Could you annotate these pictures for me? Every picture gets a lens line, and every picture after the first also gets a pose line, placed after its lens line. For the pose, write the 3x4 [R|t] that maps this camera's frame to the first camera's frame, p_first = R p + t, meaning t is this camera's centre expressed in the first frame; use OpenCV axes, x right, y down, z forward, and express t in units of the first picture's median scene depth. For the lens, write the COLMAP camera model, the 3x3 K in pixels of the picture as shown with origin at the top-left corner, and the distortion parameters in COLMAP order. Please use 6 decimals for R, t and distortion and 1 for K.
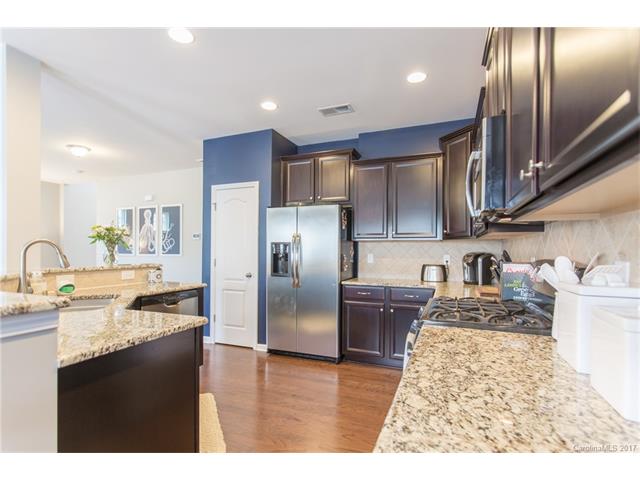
lens RADIAL K [[322.8, 0, 320.7], [0, 322.8, 241.3], [0, 0, 1]] dist [0.005167, -0.001389]
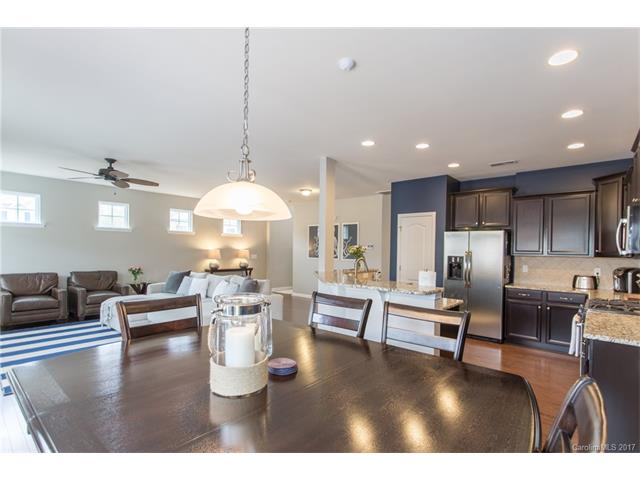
lens RADIAL K [[322.8, 0, 318.8], [0, 322.8, 246.7], [0, 0, 1]] dist [0.005167, -0.001389]
pose [[0.948352, 0.009317, -0.317083, -0.242854], [-0.003058, 0.999791, 0.020232, -0.064692], [0.317206, -0.018217, 0.948182, -0.545474]]
